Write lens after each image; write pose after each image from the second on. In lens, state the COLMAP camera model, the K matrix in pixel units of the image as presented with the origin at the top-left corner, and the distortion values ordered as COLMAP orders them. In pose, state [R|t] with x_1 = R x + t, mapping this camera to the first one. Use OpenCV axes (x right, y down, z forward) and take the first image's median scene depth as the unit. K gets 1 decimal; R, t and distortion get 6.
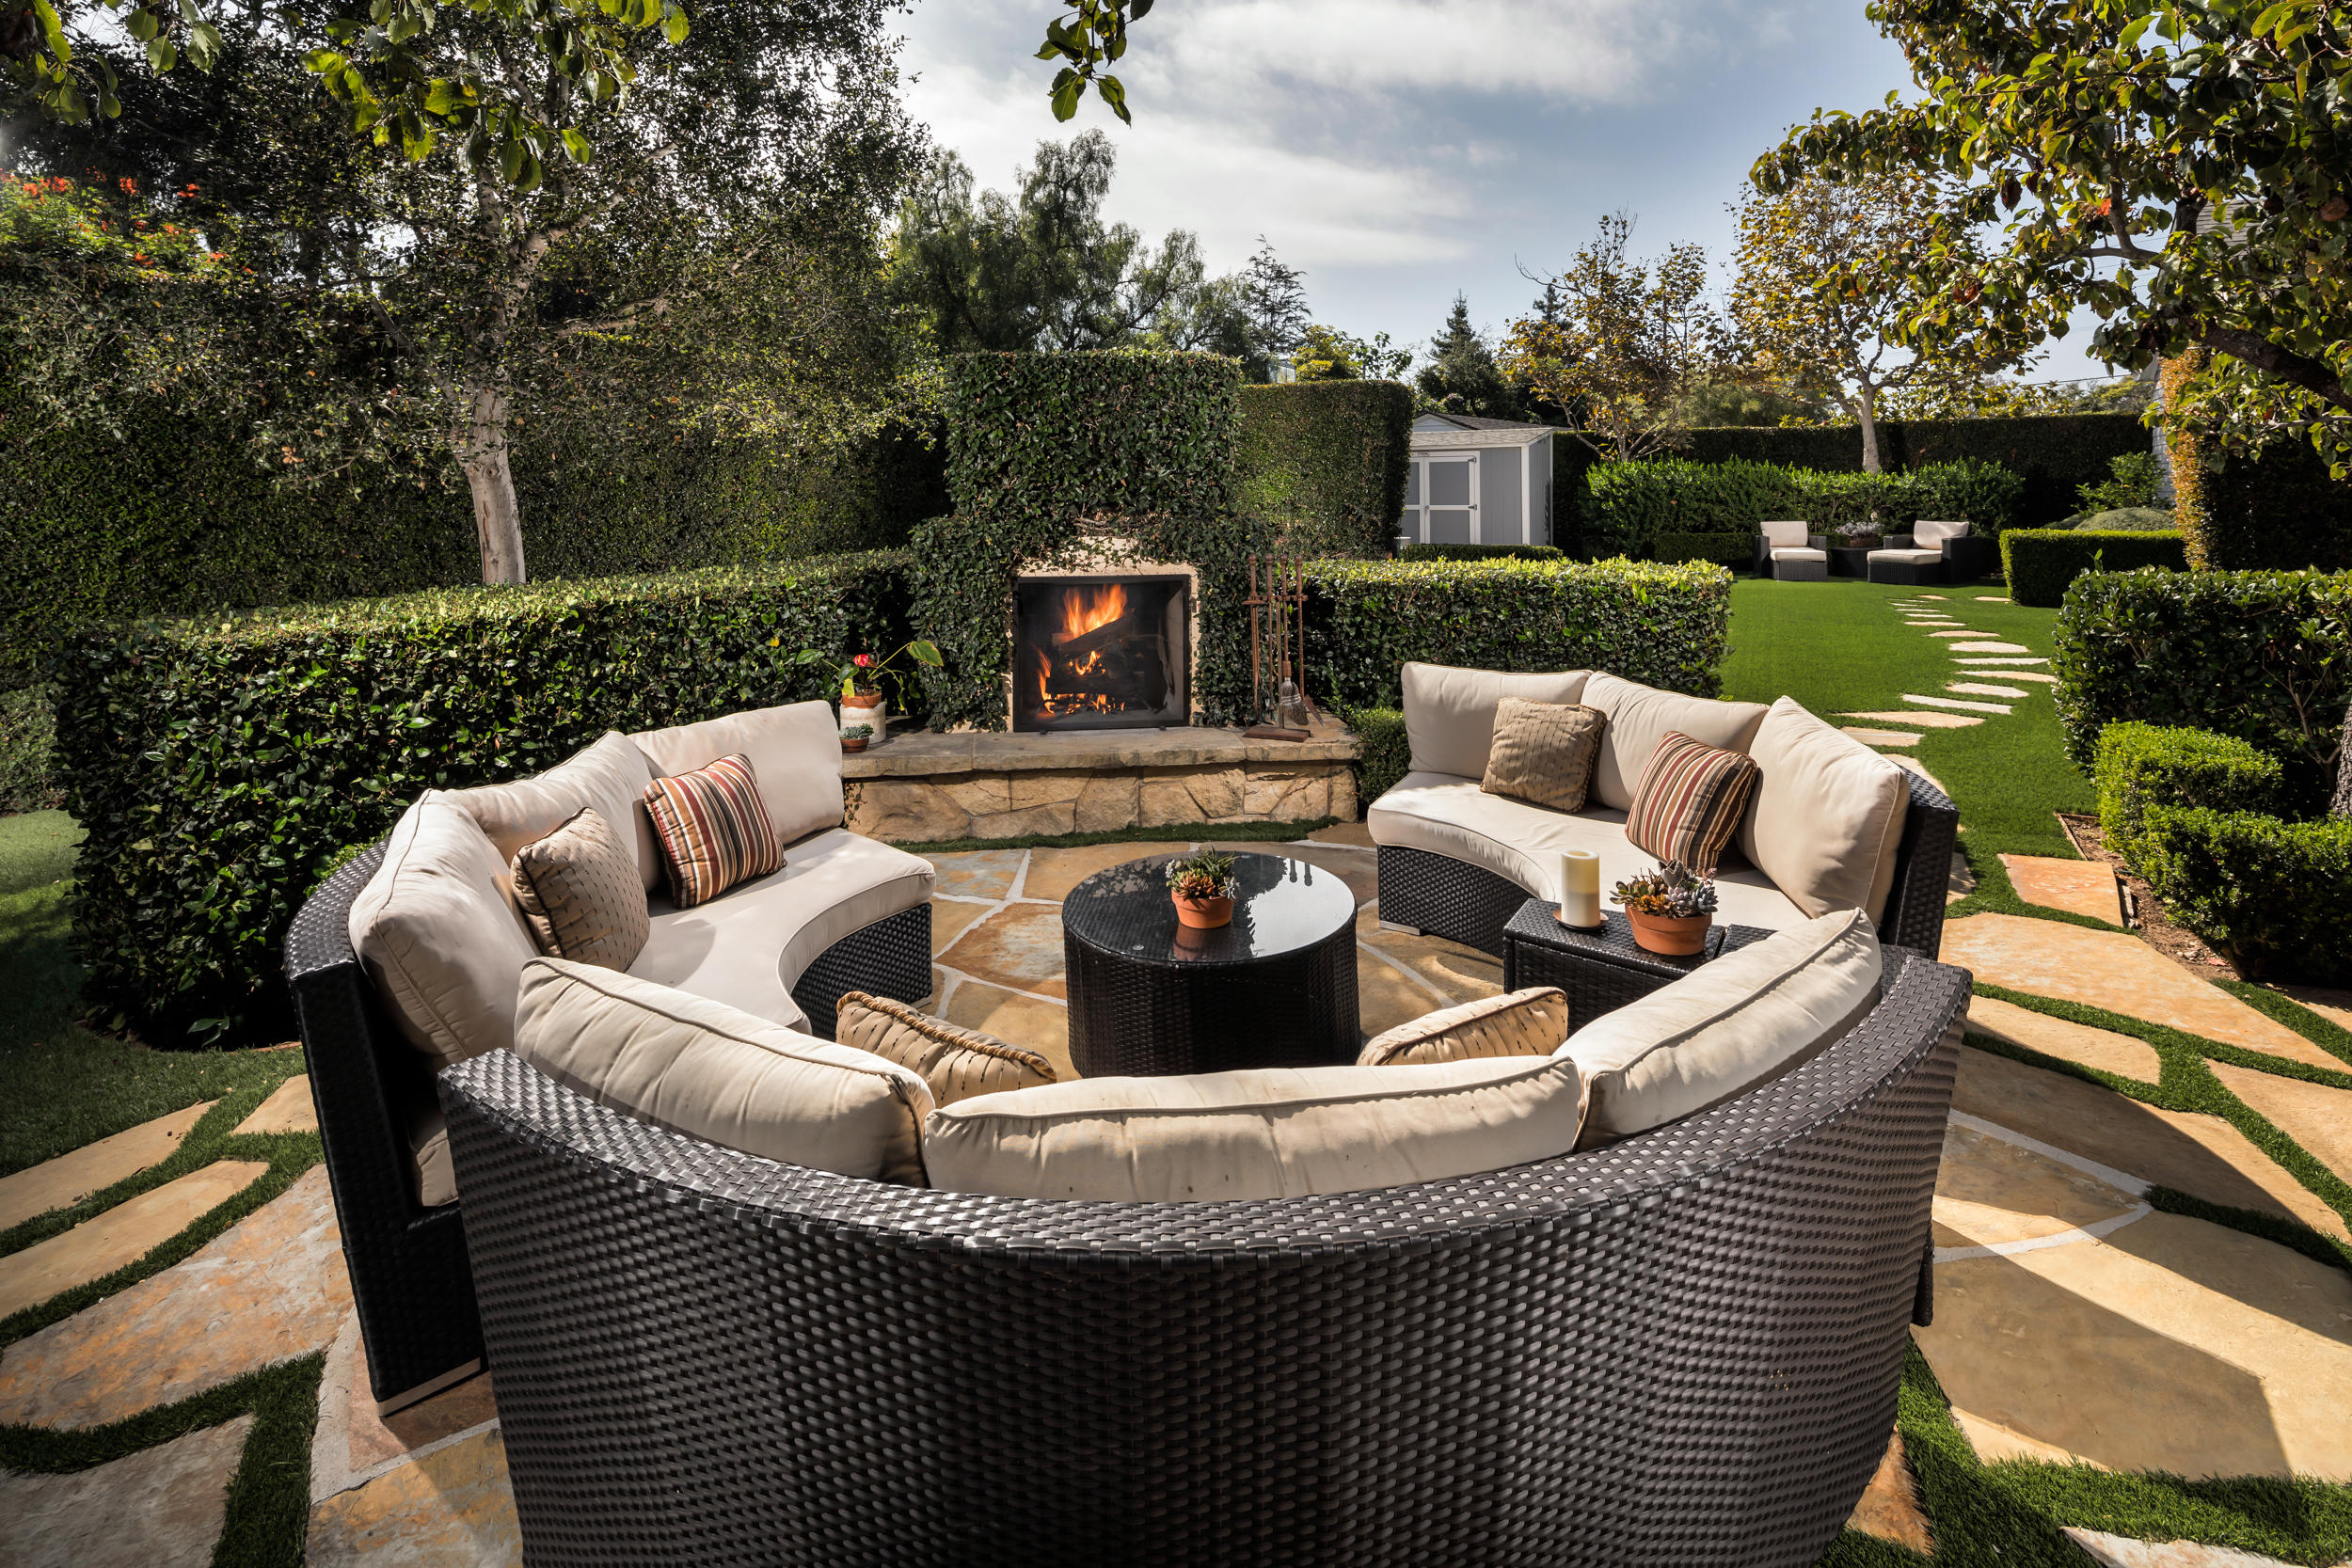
lens RADIAL K [[1128.4, 0, 1176.0], [0, 1128.4, 779.8], [0, 0, 1]] dist [0.002243, 0.000062]
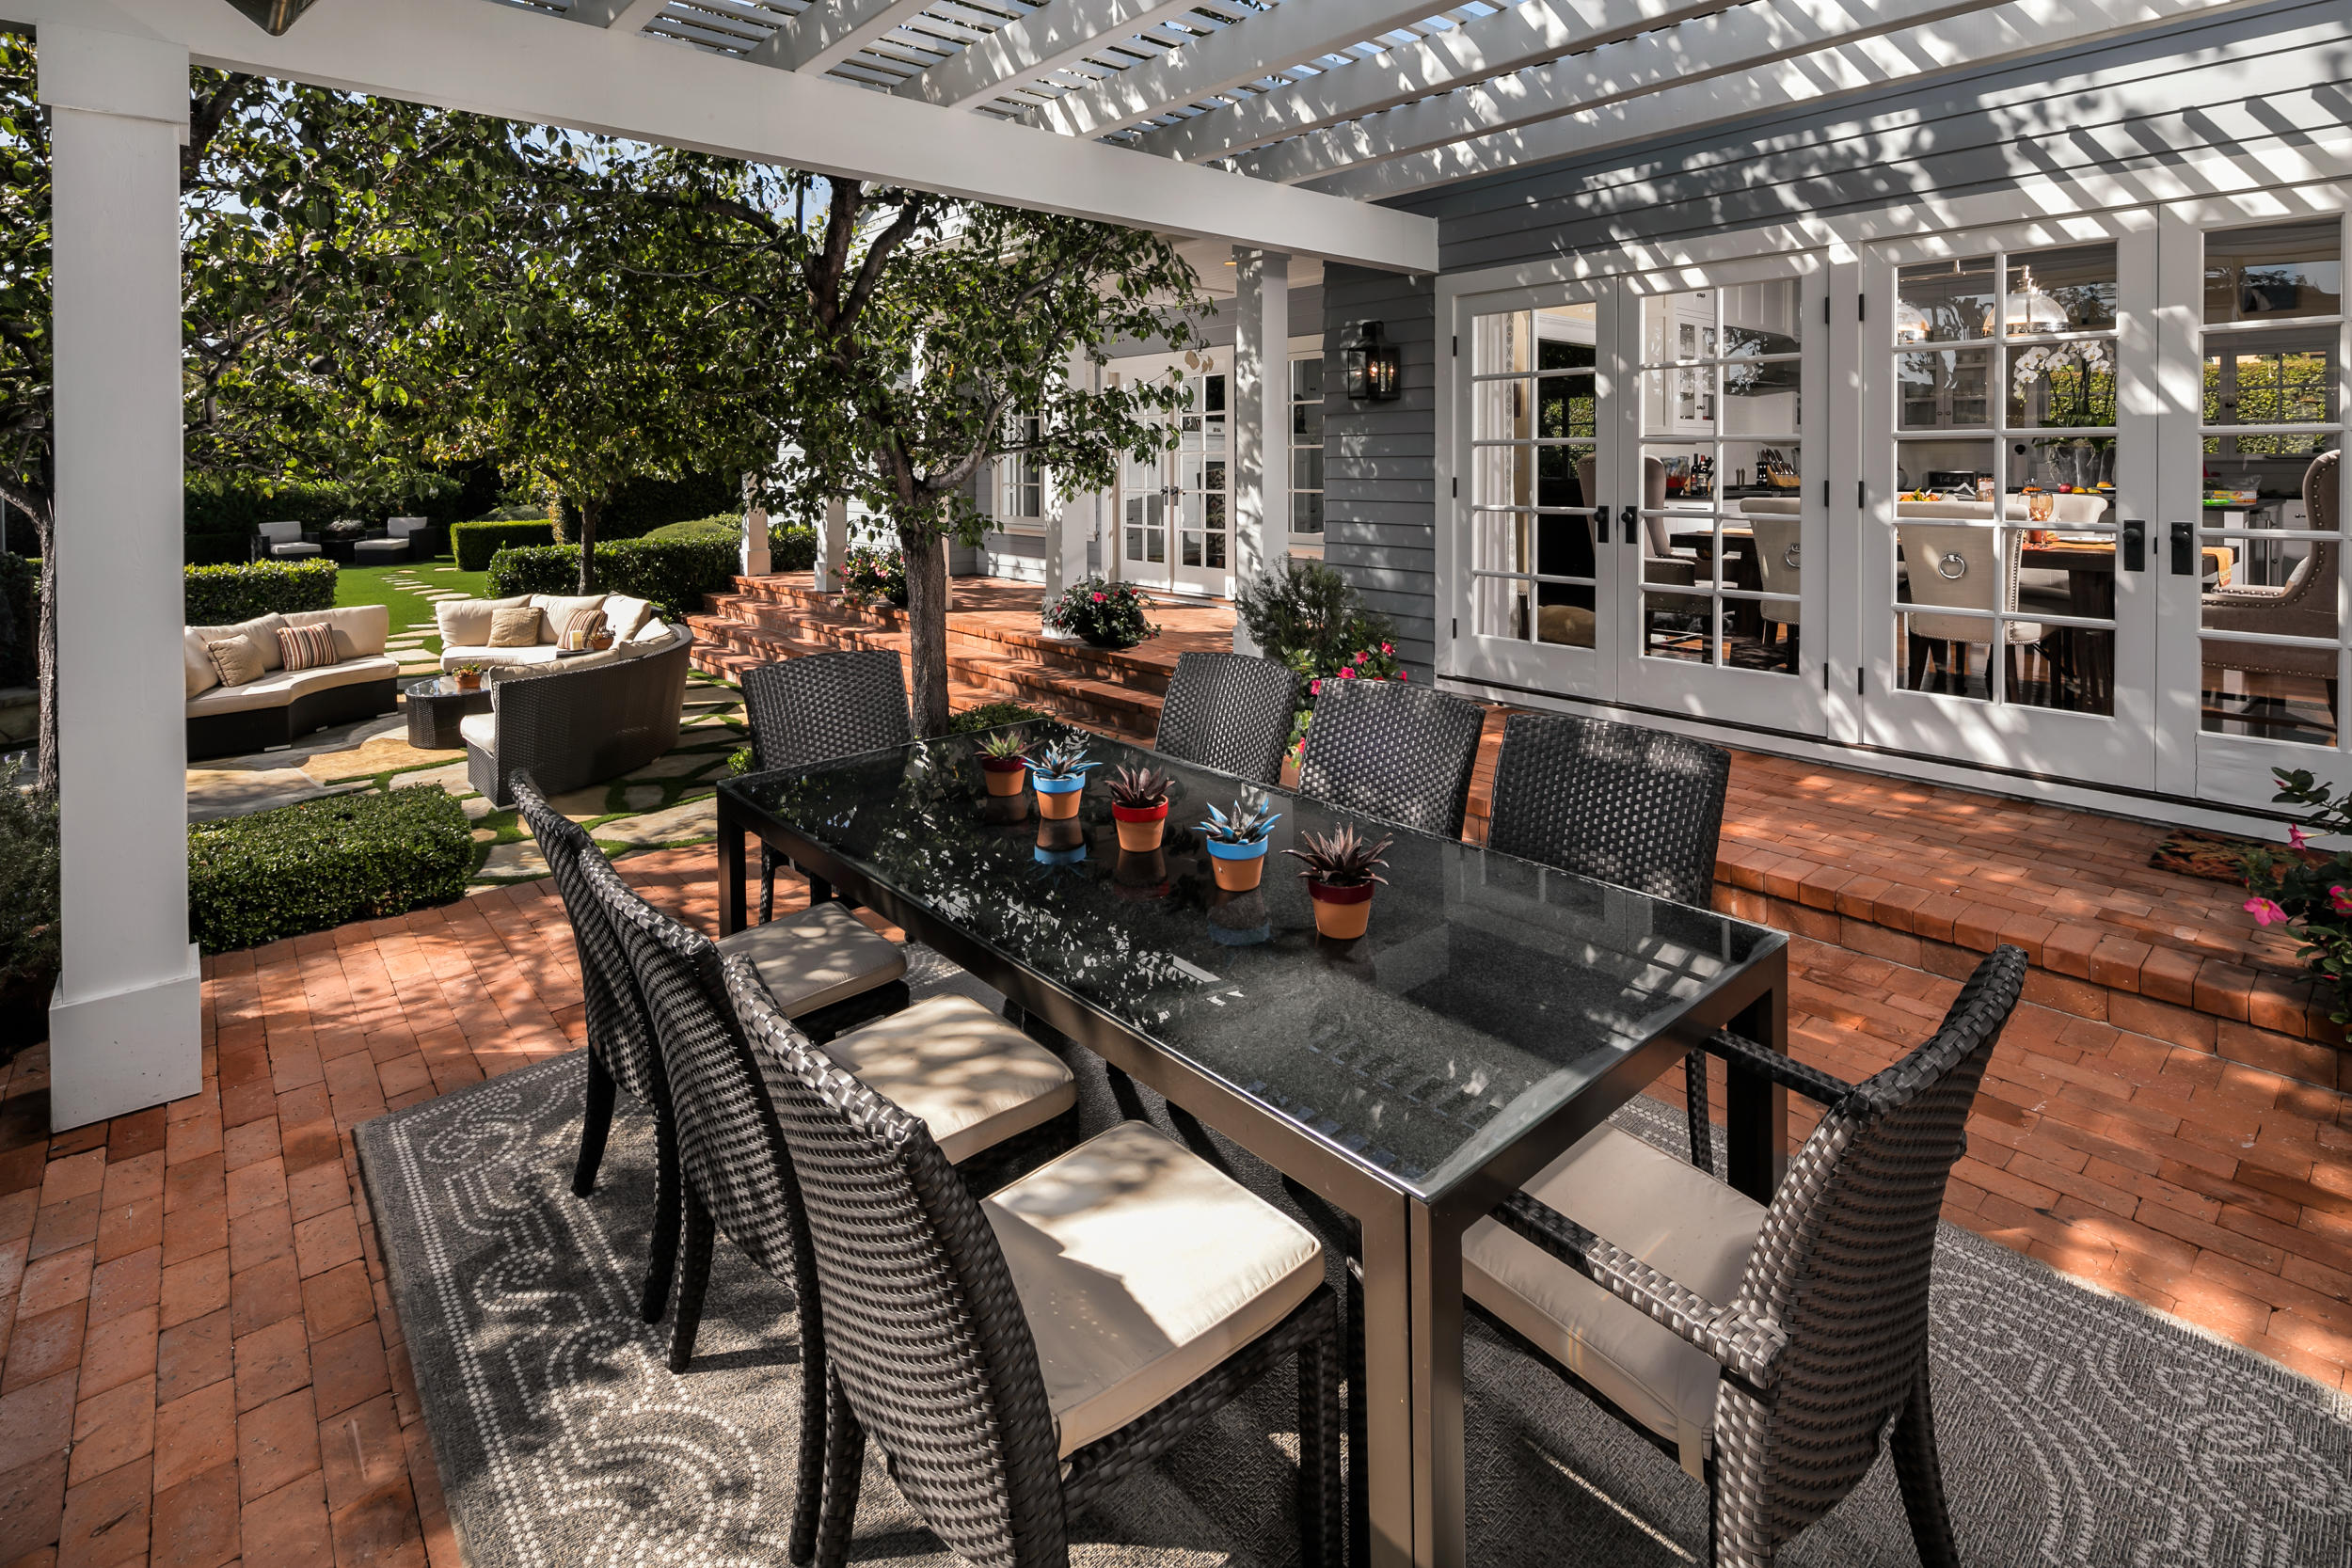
lens RADIAL K [[1128.4, 0, 1174.8], [0, 1128.4, 783.8], [0, 0, 1]] dist [0.002243, 0.000062]
pose [[0.284179, -0.249426, 0.925759, -0.481862], [0.226313, 0.955734, 0.188032, 0.048273], [-0.931679, 0.156076, 0.328047, -0.351395]]
